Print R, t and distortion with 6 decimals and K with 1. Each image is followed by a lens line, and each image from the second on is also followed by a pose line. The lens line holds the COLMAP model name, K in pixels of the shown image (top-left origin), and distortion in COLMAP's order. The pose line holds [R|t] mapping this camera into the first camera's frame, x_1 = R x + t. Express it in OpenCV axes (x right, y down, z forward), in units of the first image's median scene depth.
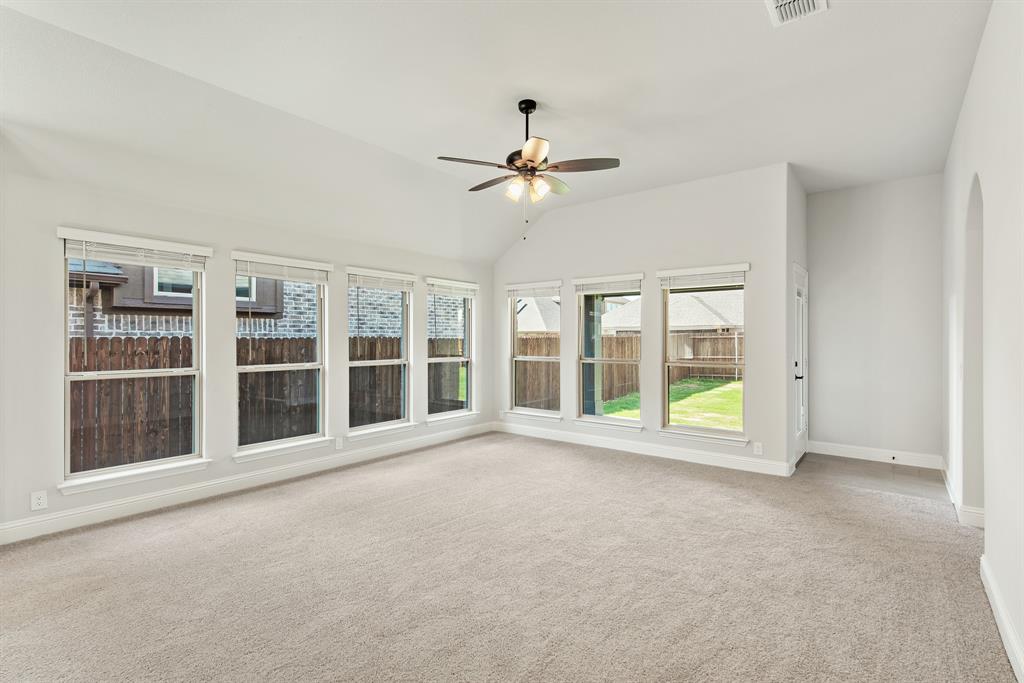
lens RADIAL K [[496.8, 0, 511.9], [0, 496.8, 351.4], [0, 0, 1]] dist [0.023319, 0.000194]
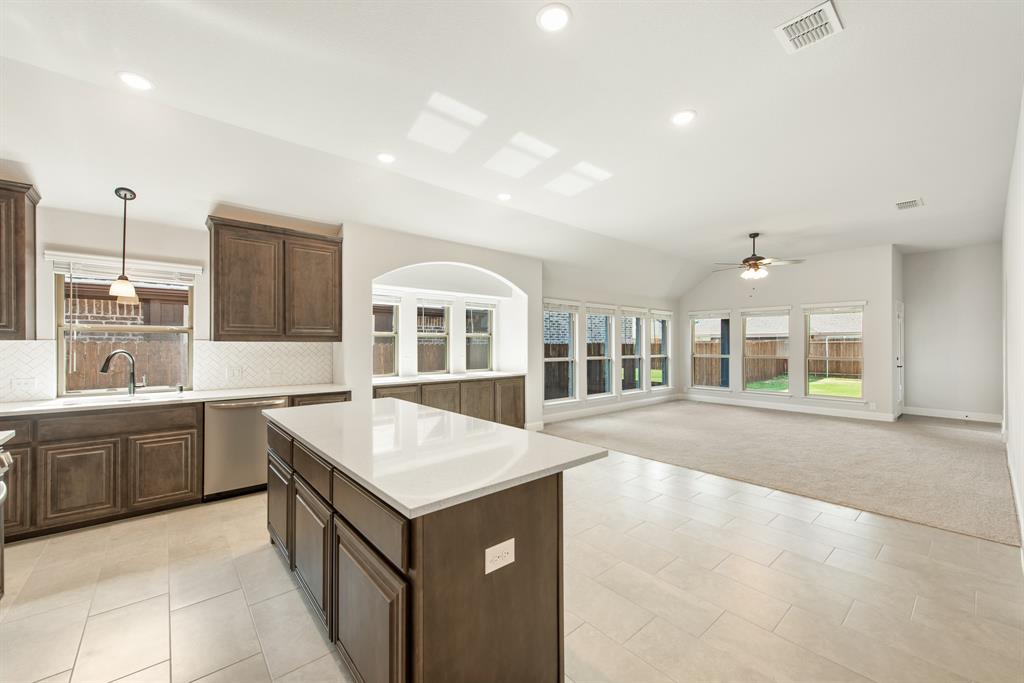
lens RADIAL K [[399.6, 0, 505.7], [0, 399.6, 349.2], [0, 0, 1]] dist [0.006095, -0.000864]
pose [[0.978321, 0.002311, -0.207081, -0.344777], [-0.004752, 0.999925, -0.011287, 0.010866], [0.207039, 0.012027, 0.978259, -0.466212]]
